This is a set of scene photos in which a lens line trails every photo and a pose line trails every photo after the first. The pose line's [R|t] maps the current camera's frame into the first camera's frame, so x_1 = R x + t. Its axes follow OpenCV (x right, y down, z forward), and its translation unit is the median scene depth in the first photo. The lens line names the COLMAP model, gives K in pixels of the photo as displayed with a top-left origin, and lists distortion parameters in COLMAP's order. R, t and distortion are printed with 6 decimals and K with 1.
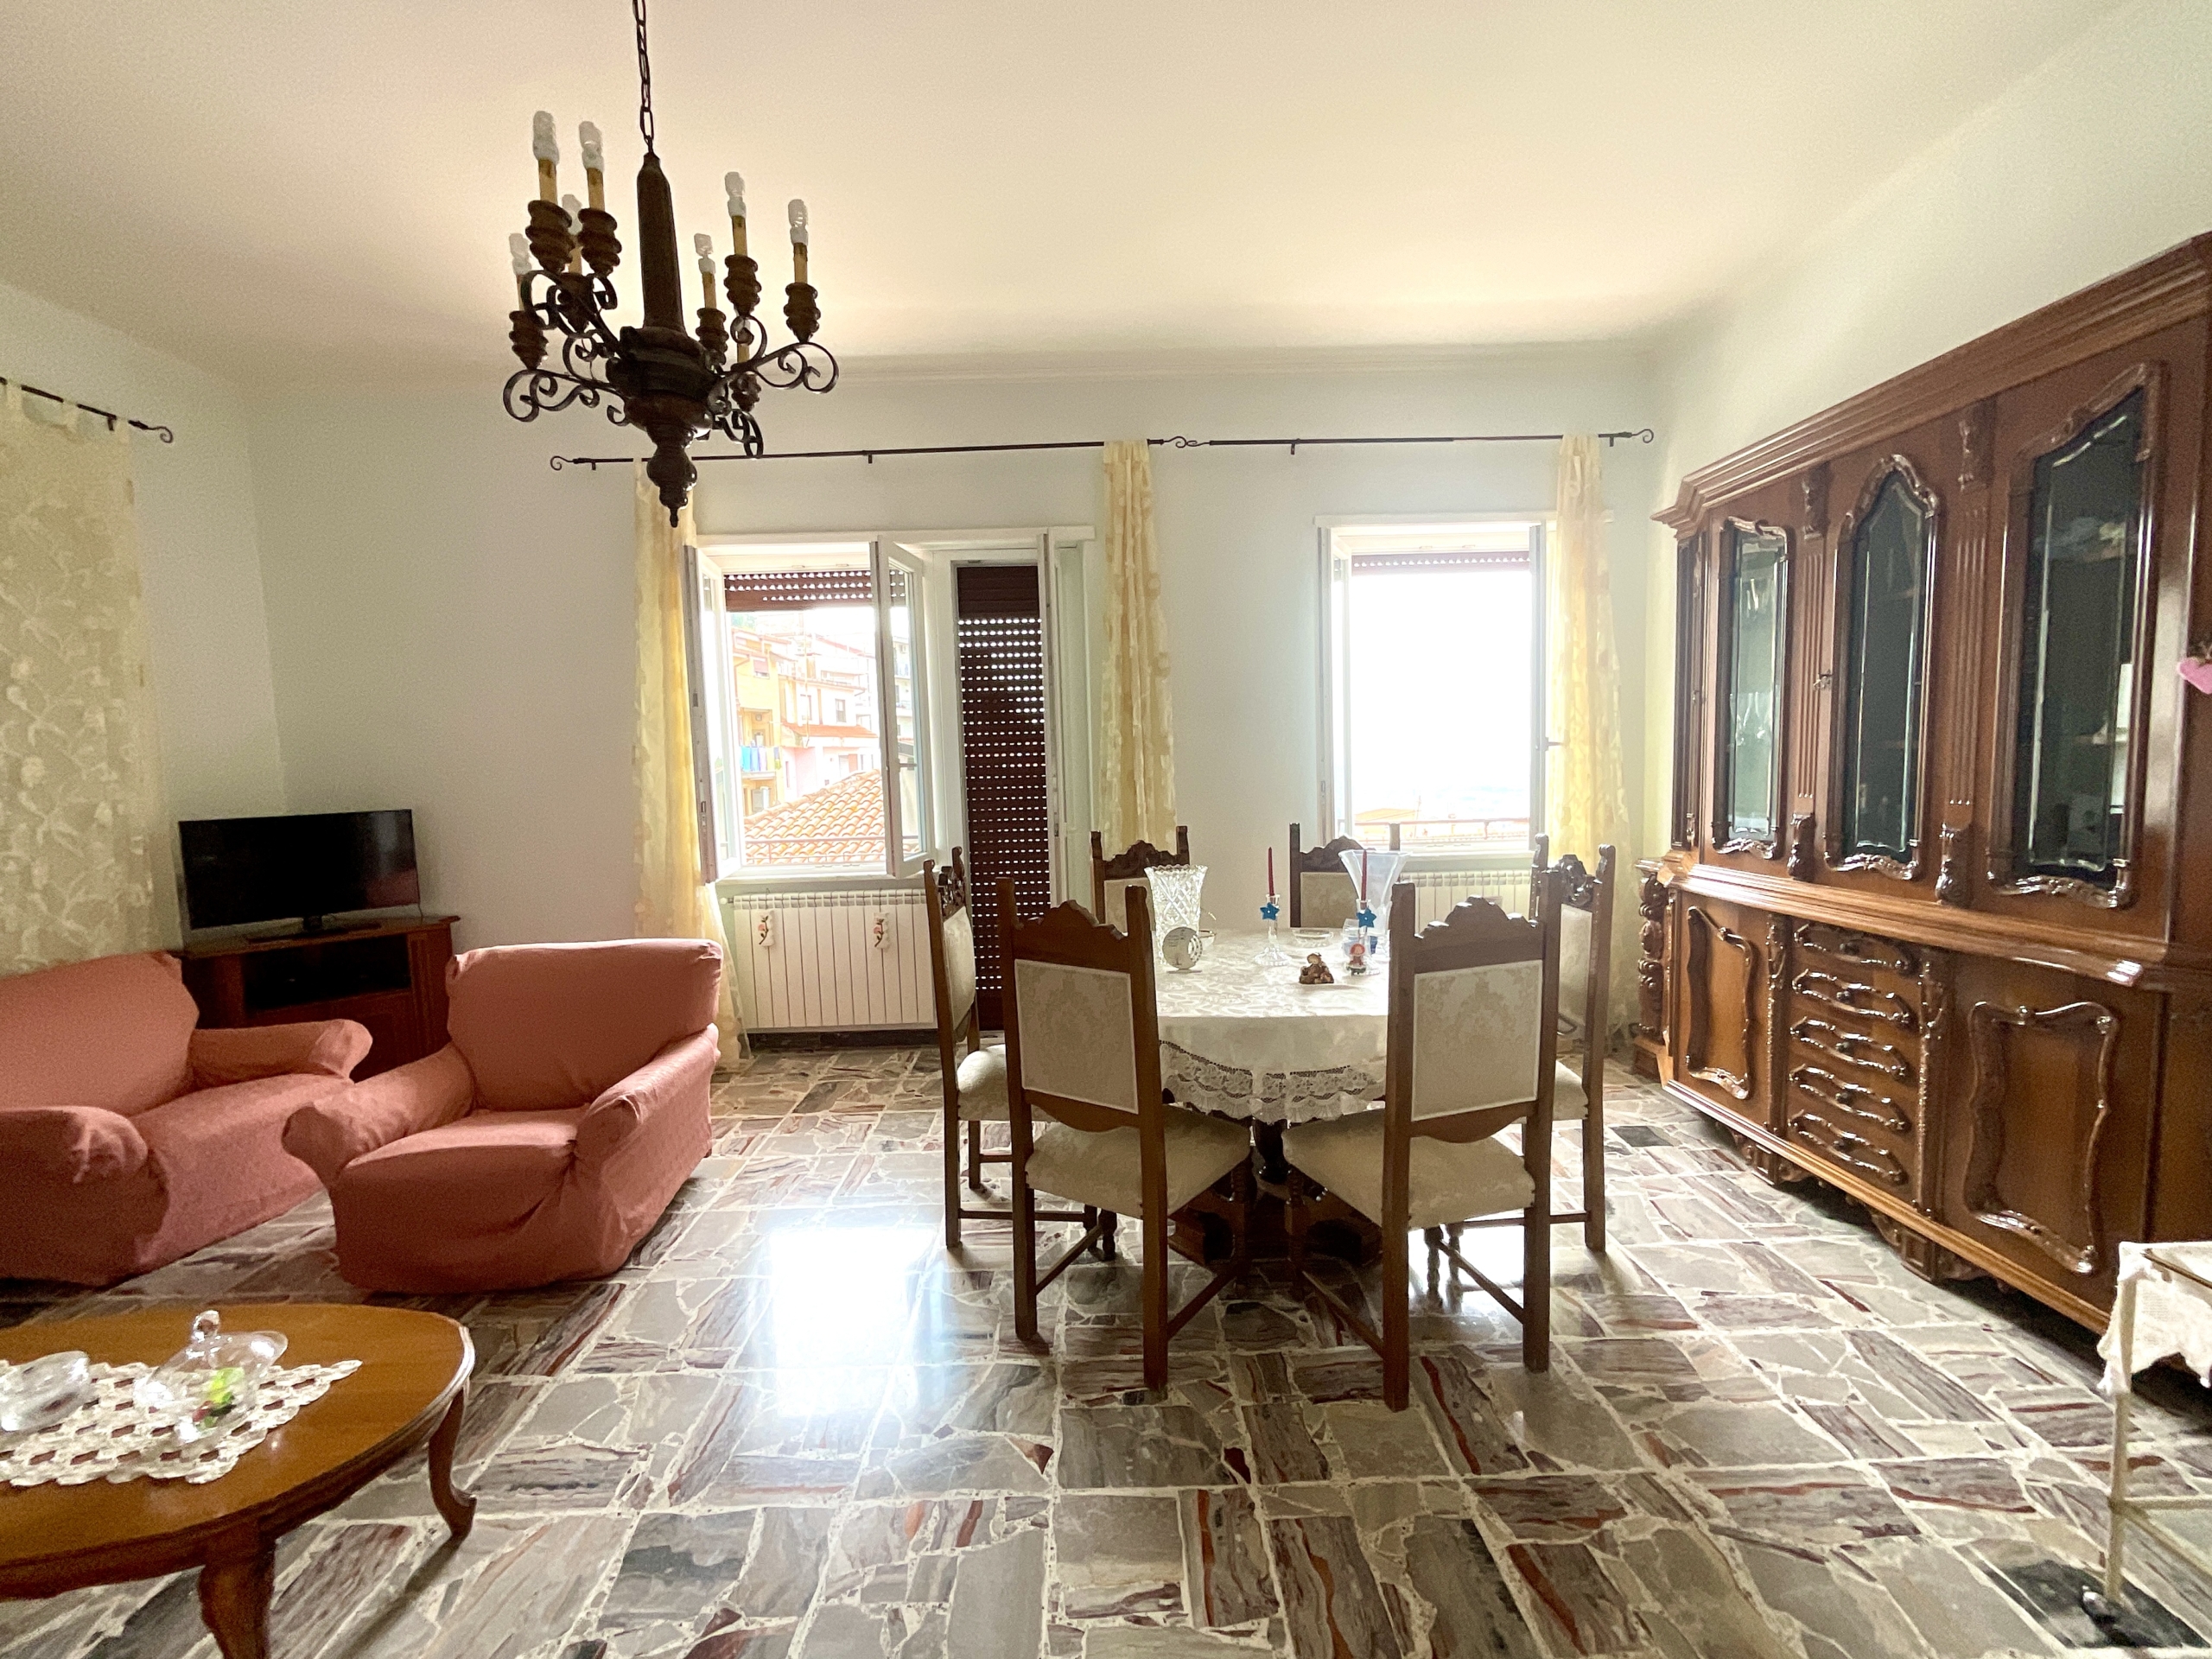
lens RADIAL K [[900.9, 0, 1105.0], [0, 900.9, 827.6], [0, 0, 1]] dist [-0.002559, 0.001298]
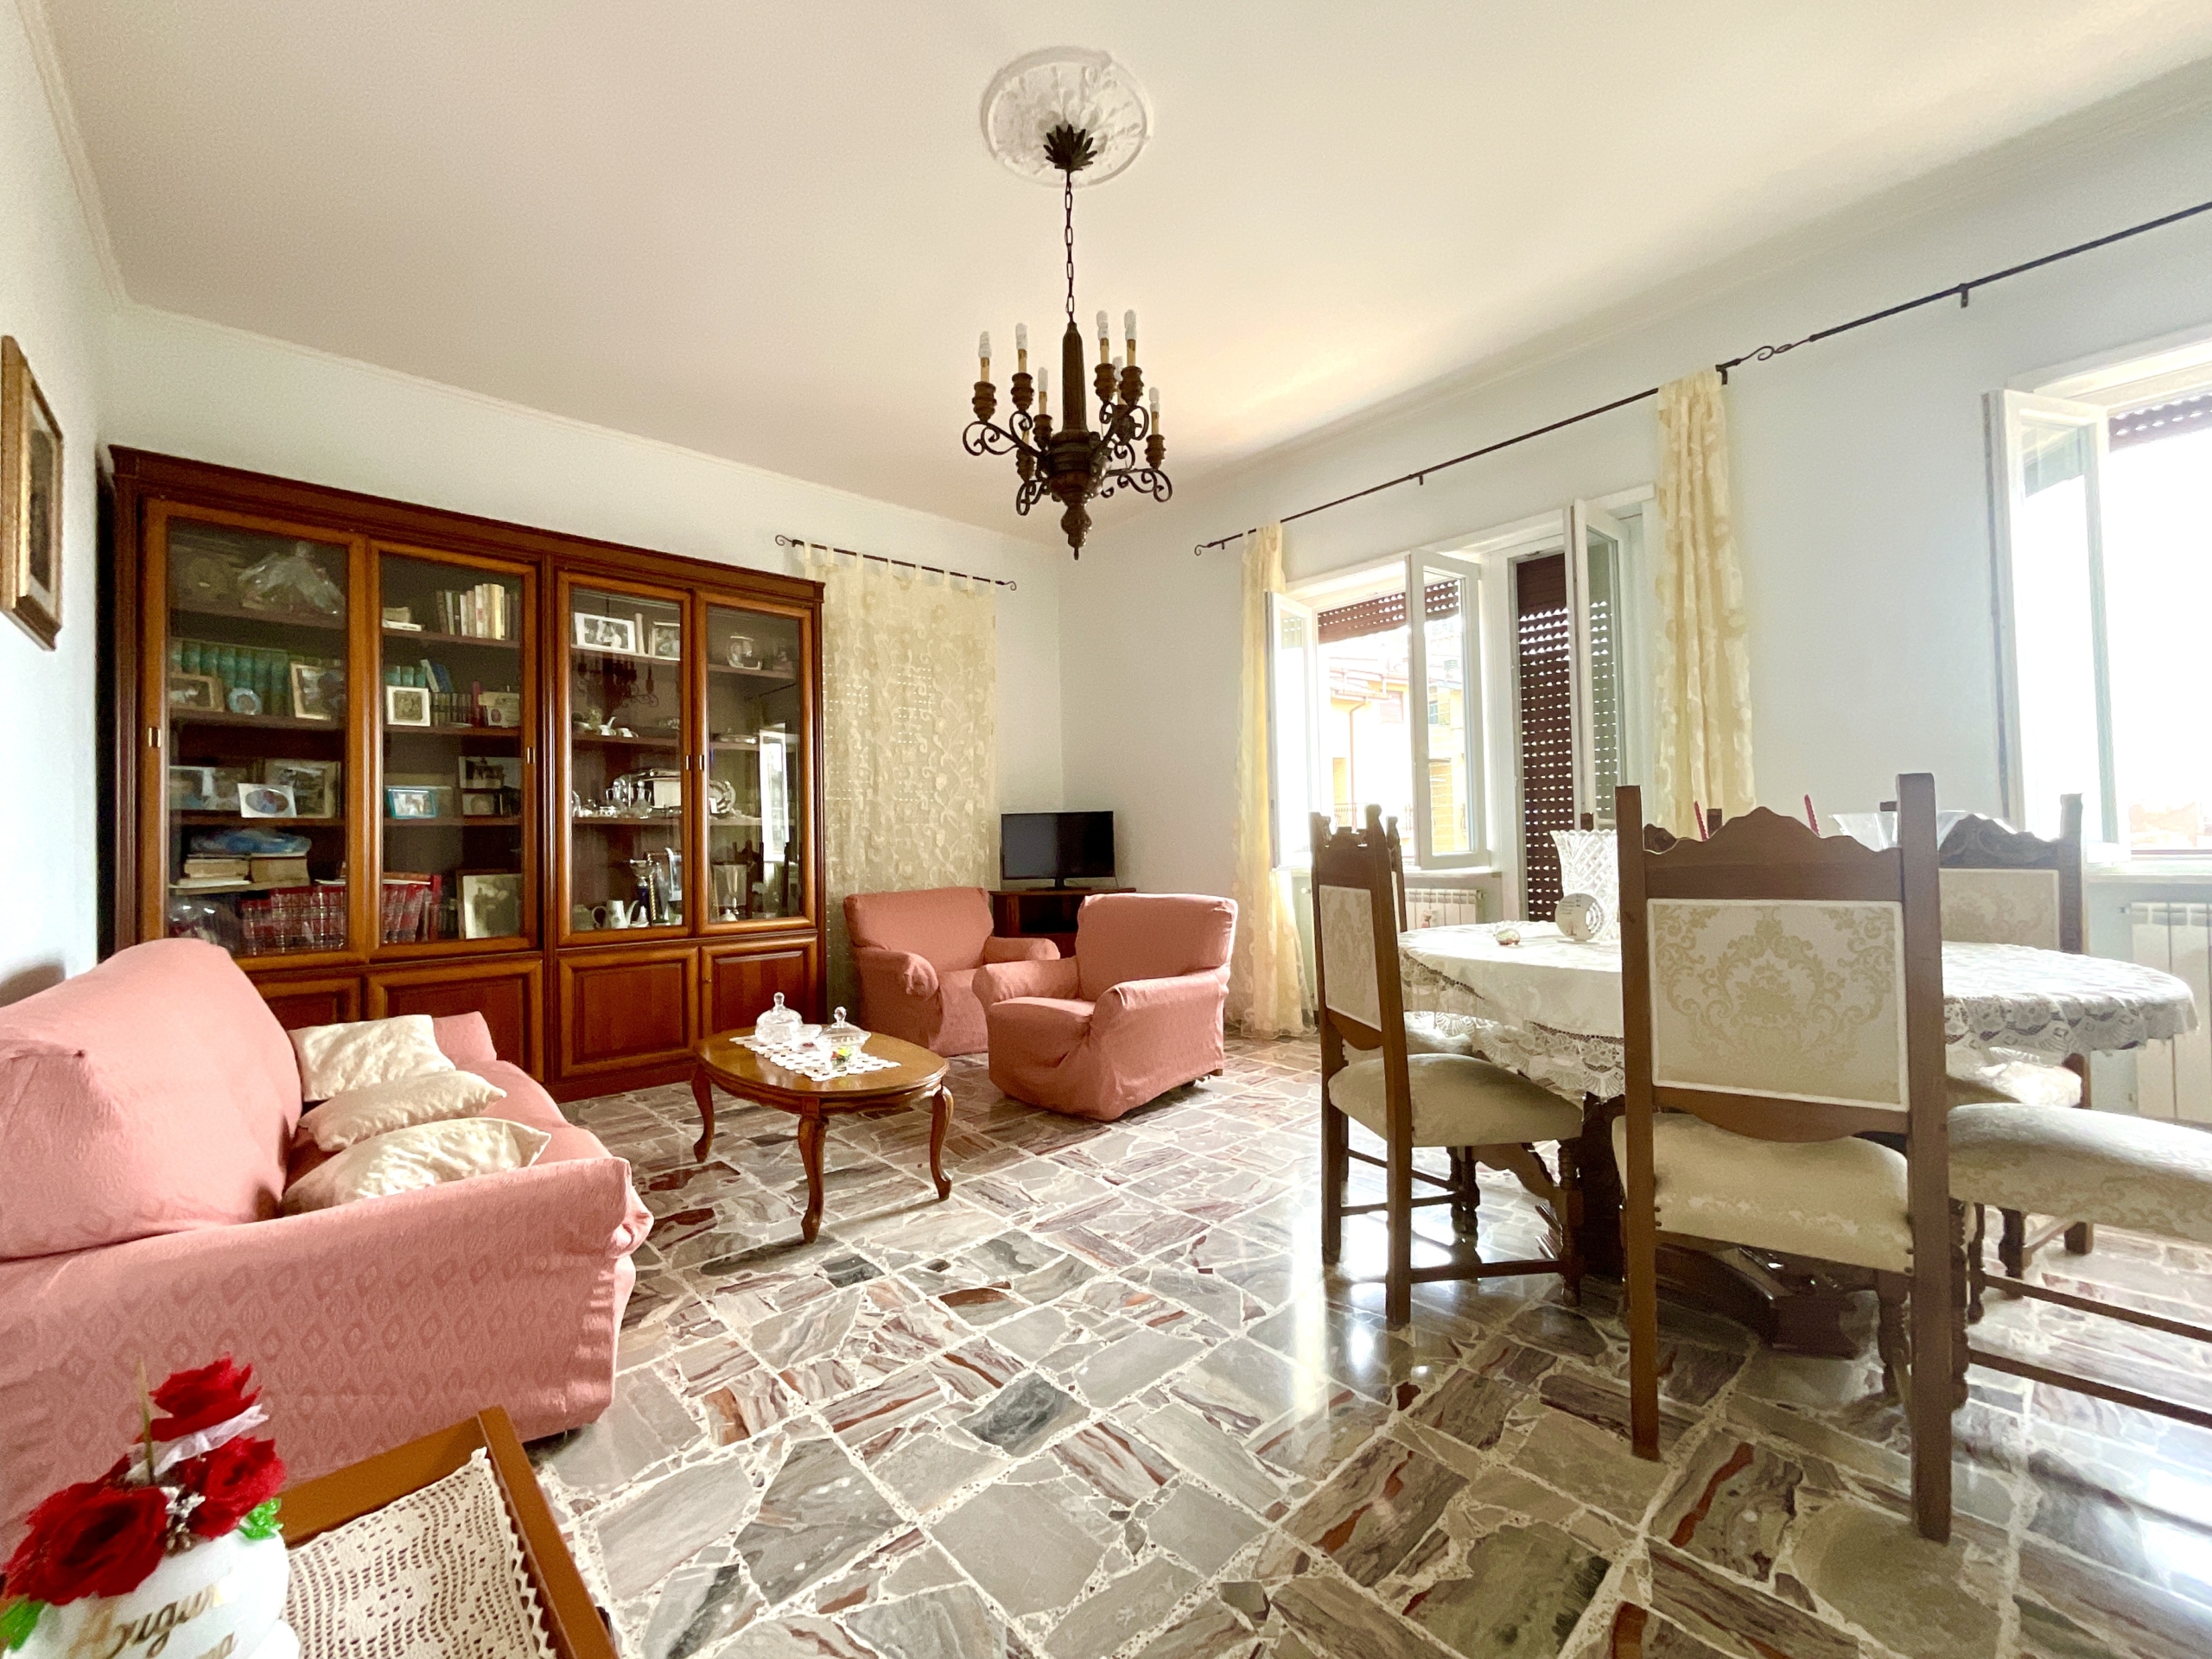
lens RADIAL K [[900.9, 0, 1100.2], [0, 900.9, 823.8], [0, 0, 1]] dist [-0.002559, 0.001298]
pose [[0.665944, 0.000241, -0.746002, 0.465554], [-0.057977, 0.996992, -0.051433, 0.123799], [0.743746, 0.077502, 0.663955, 0.058000]]
